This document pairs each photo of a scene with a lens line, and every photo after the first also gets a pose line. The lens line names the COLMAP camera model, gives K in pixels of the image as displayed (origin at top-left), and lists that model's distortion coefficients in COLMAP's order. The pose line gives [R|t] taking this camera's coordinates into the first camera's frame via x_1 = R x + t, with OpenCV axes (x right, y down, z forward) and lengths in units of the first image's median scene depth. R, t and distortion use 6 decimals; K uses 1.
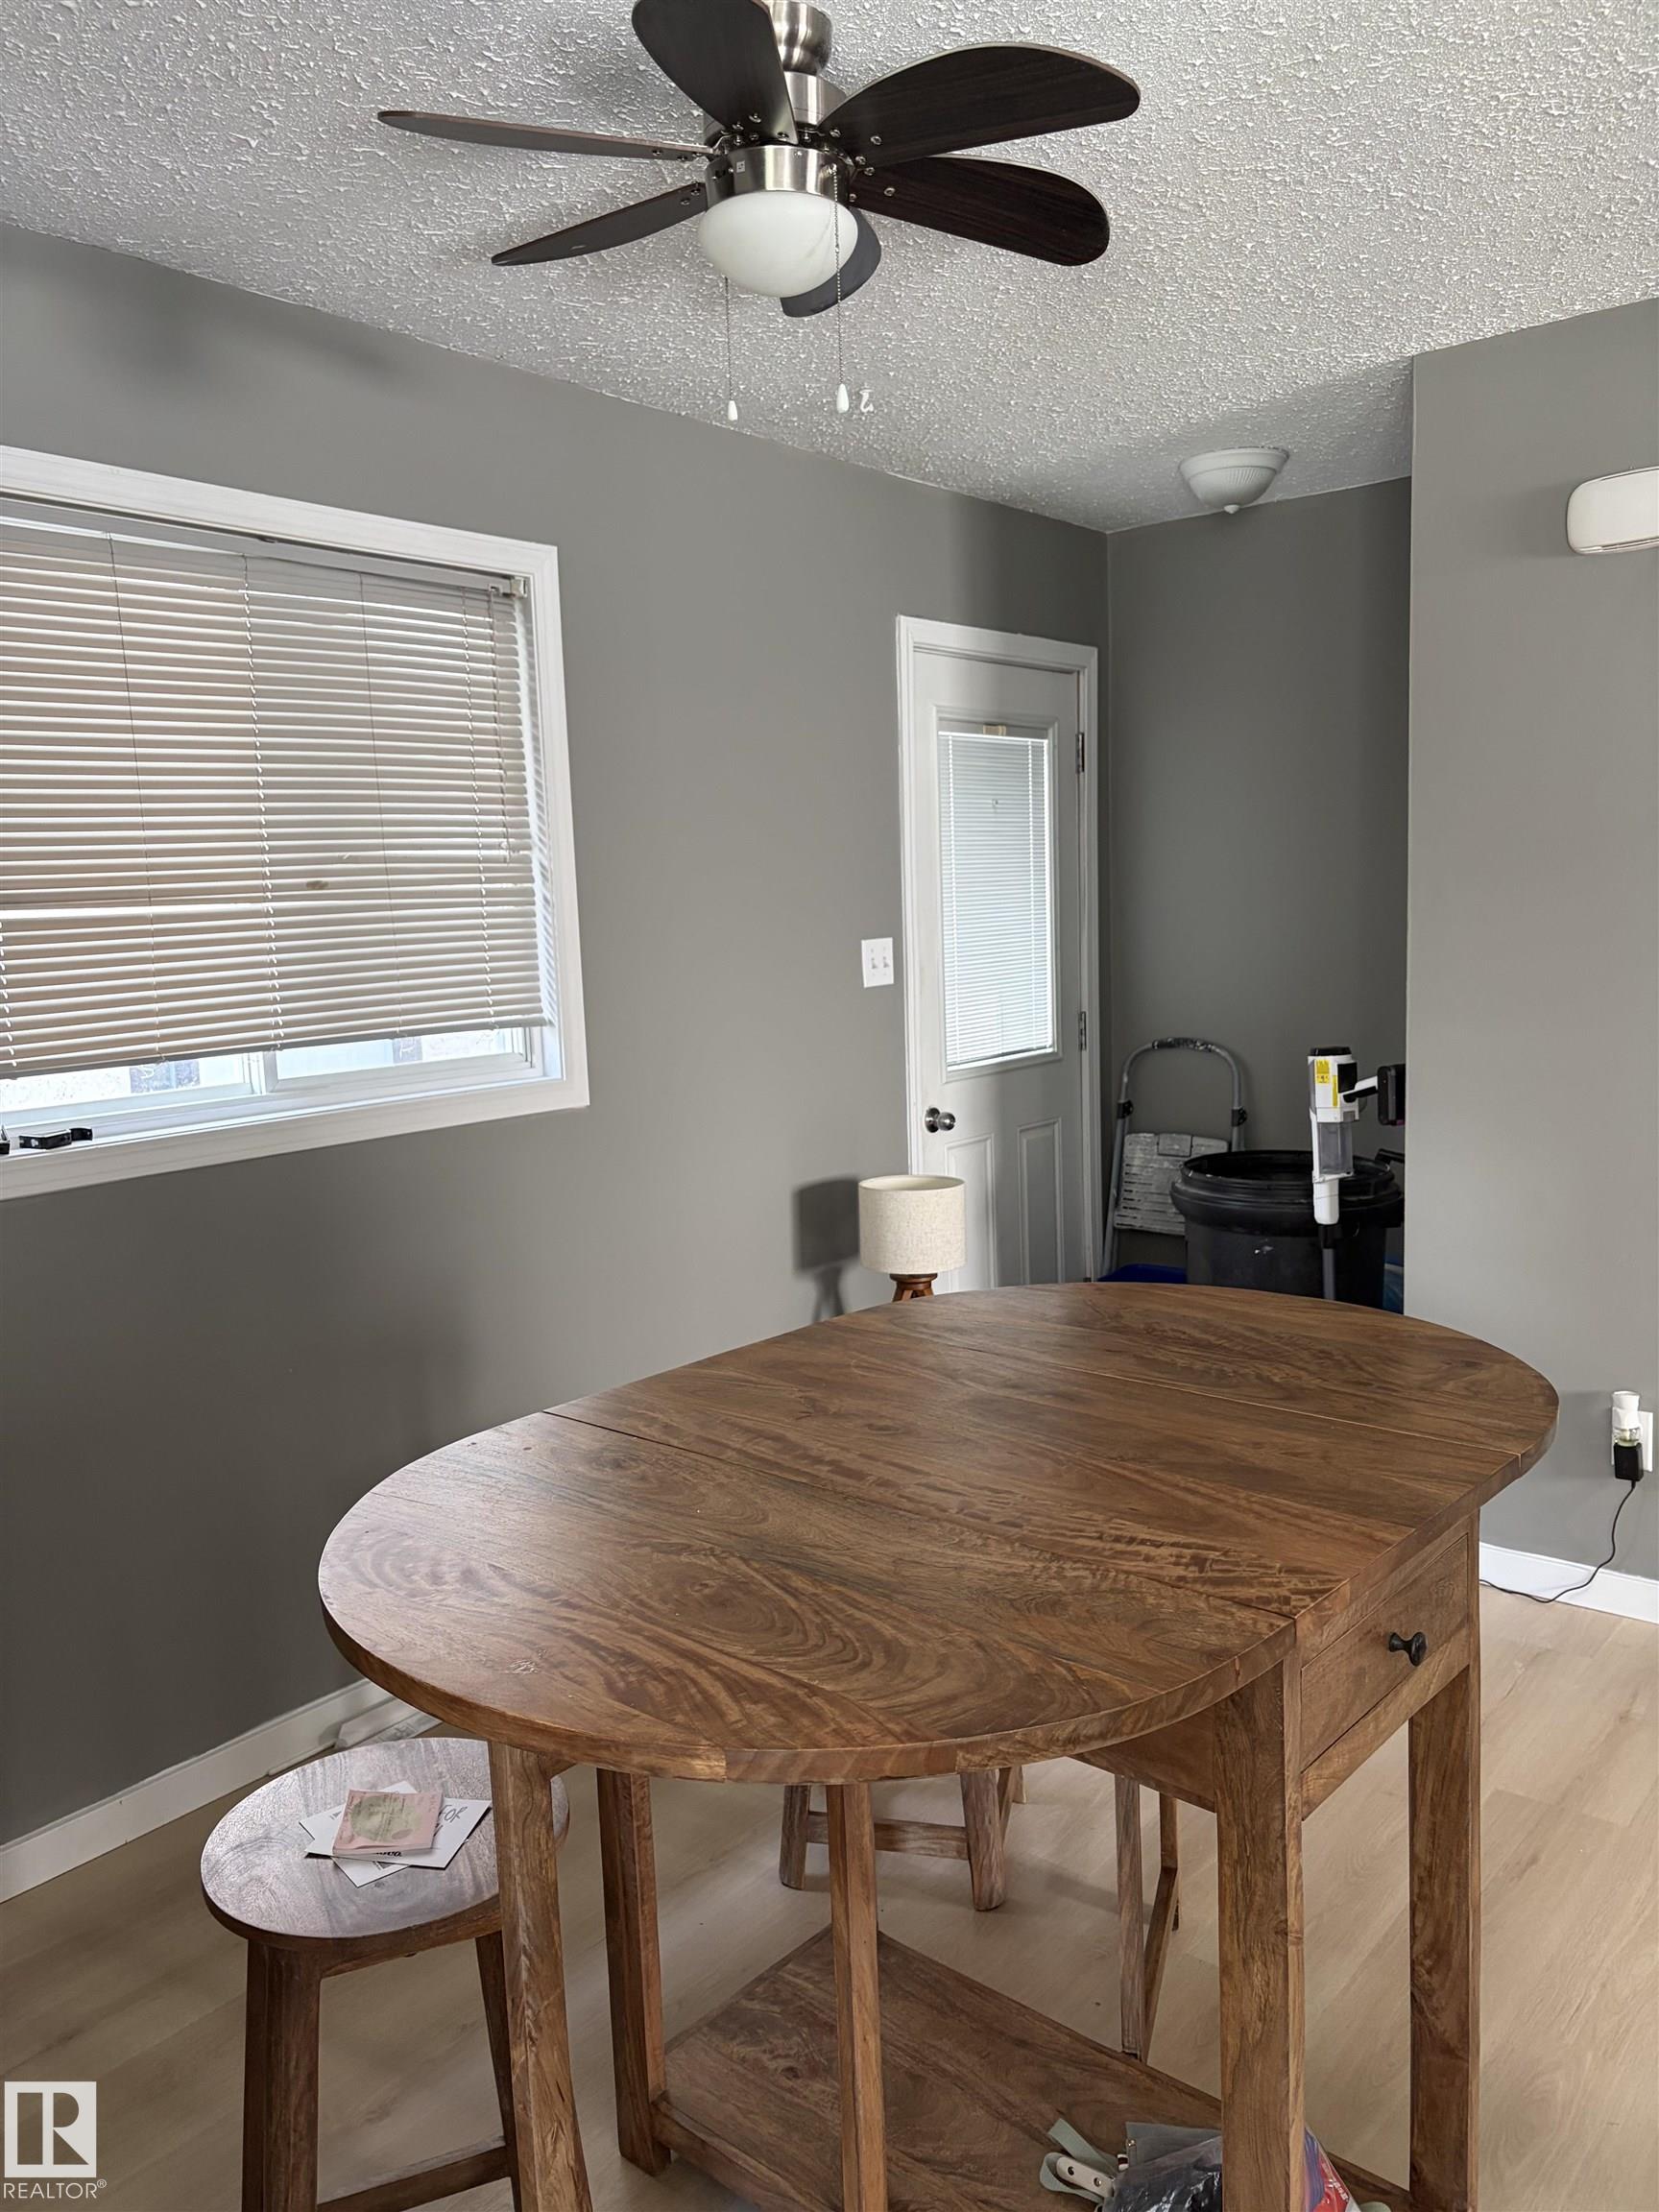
lens RADIAL K [[1665.0, 0, 834.7], [0, 1665.0, 1112.6], [0, 0, 1]] dist [0.071789, -0.057310]
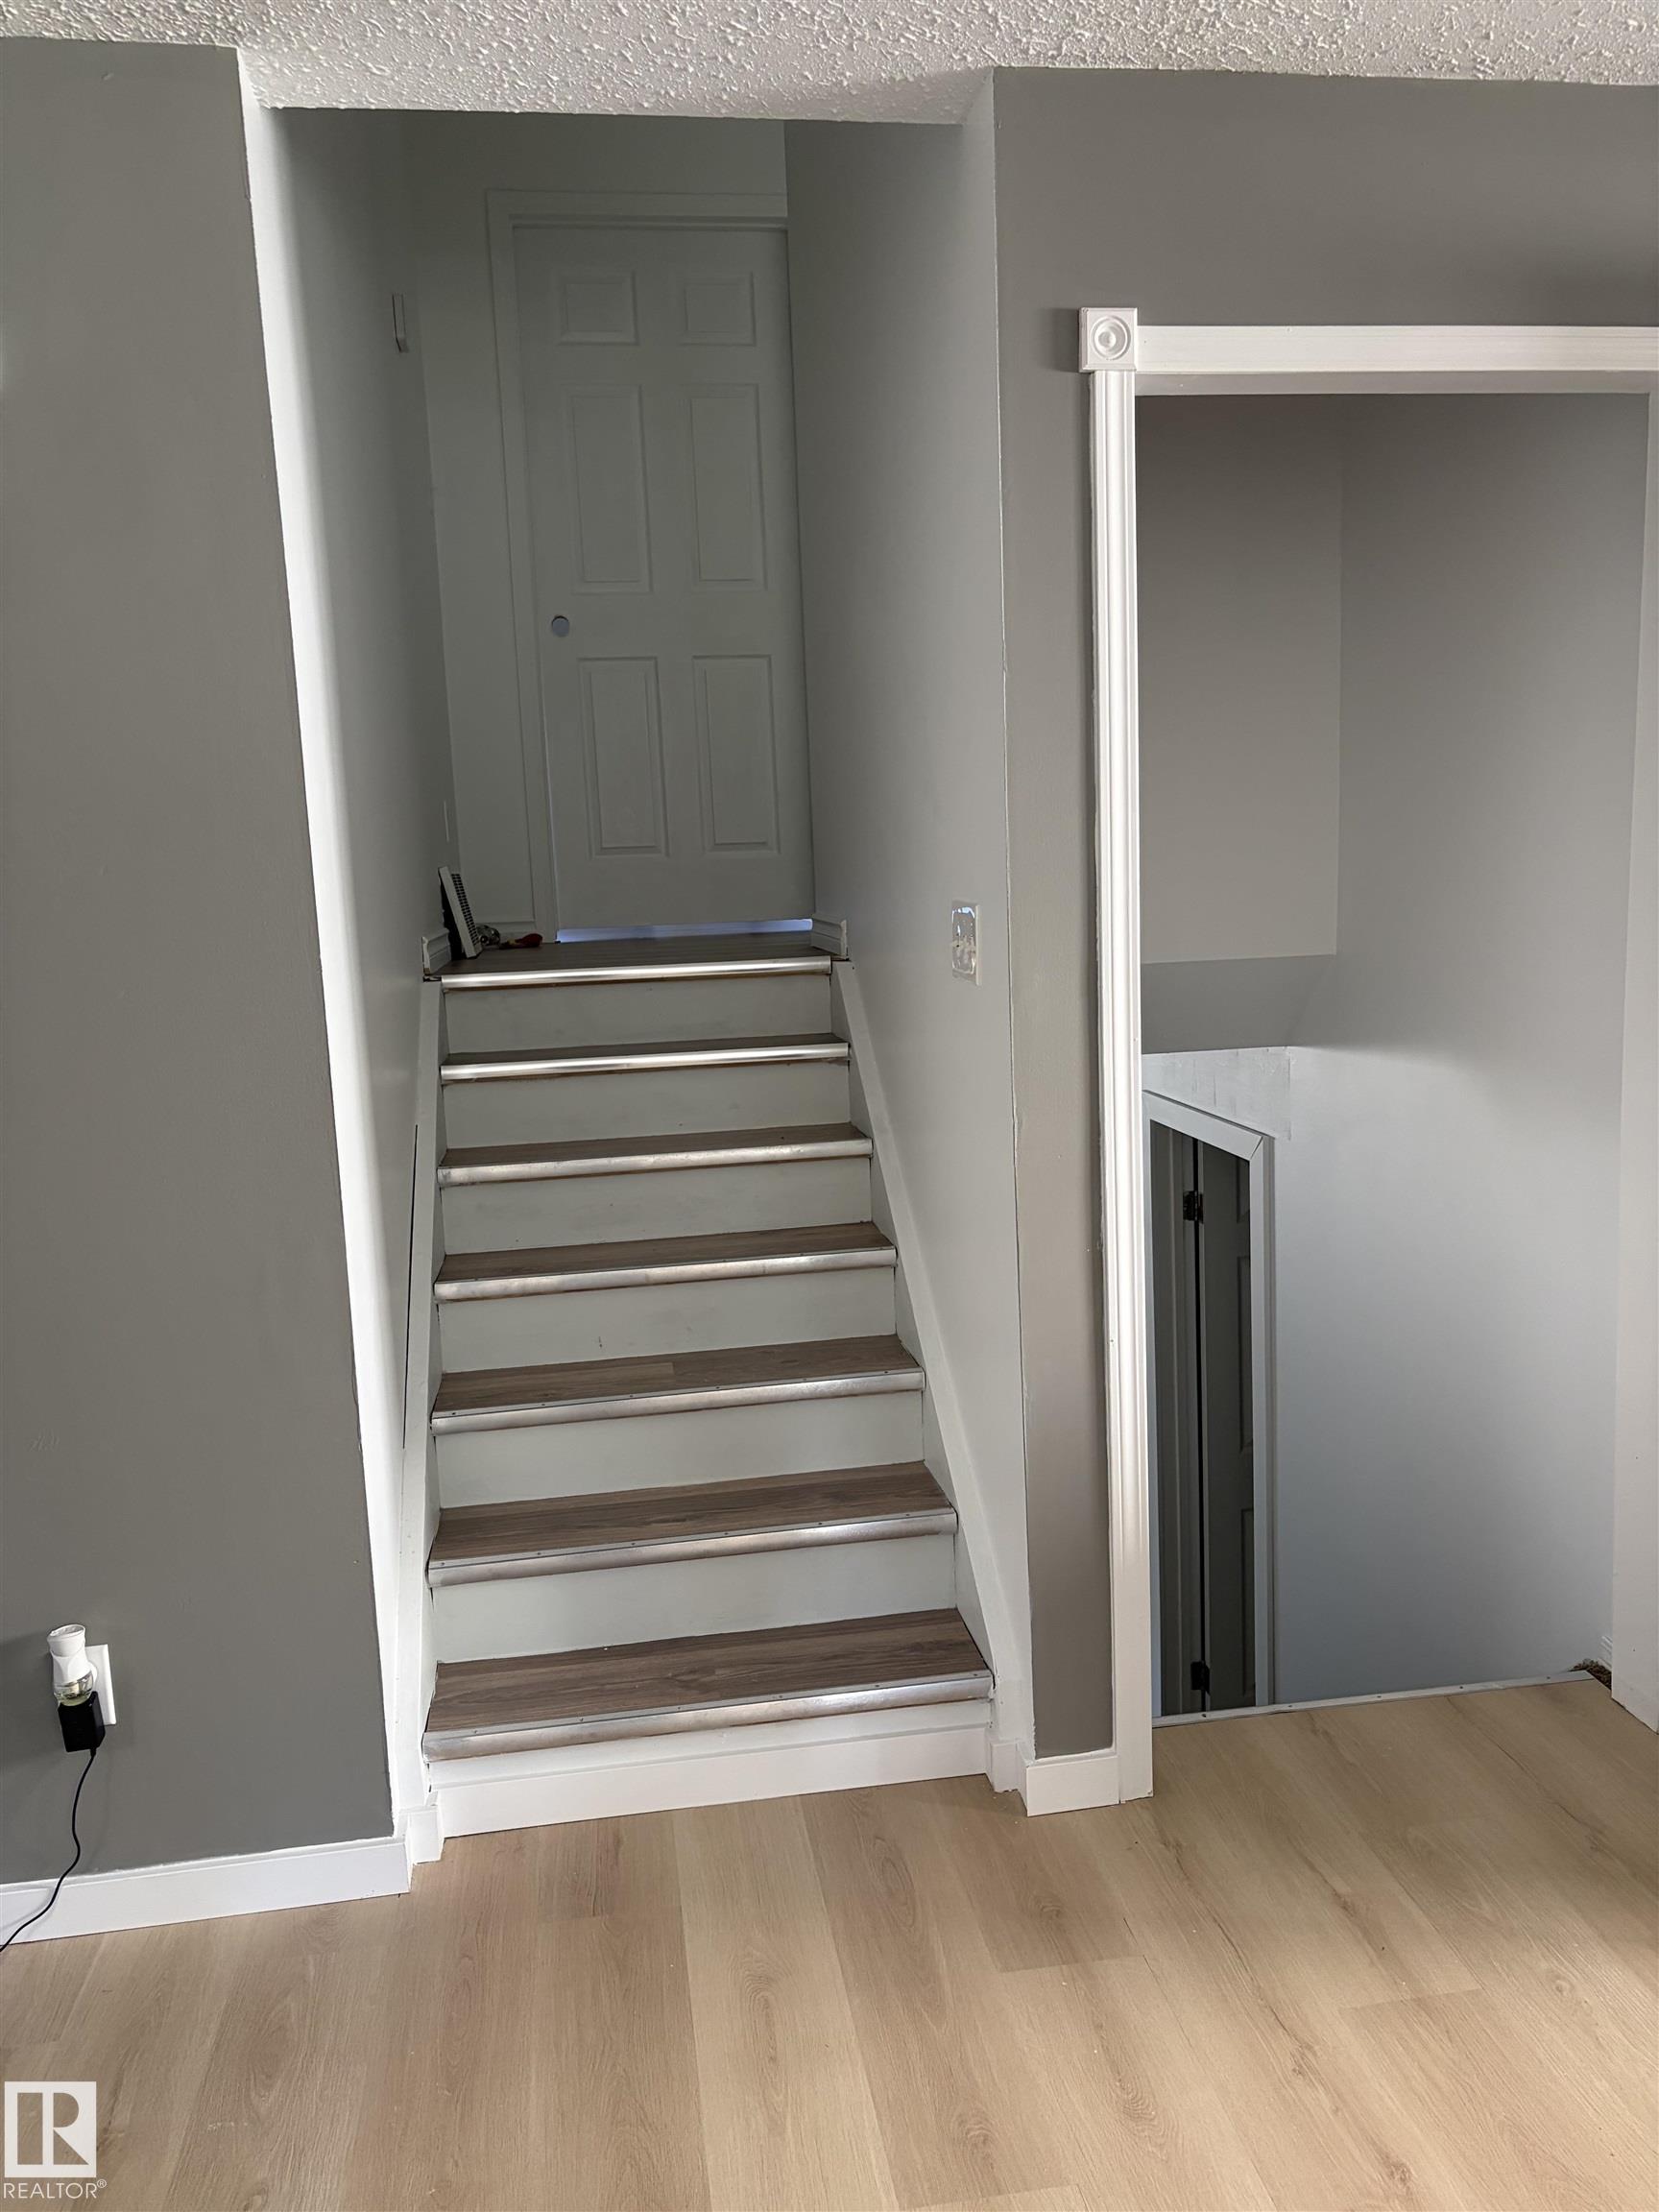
lens RADIAL K [[1665.0, 0, 829.5], [0, 1665.0, 1107.4], [0, 0, 1]] dist [0.071789, -0.057310]
pose [[0.636898, -0.115461, 0.762253, 0.142928], [0.123194, 0.991259, 0.047214, -0.035773], [-0.761042, 0.063835, 0.645555, 0.261739]]
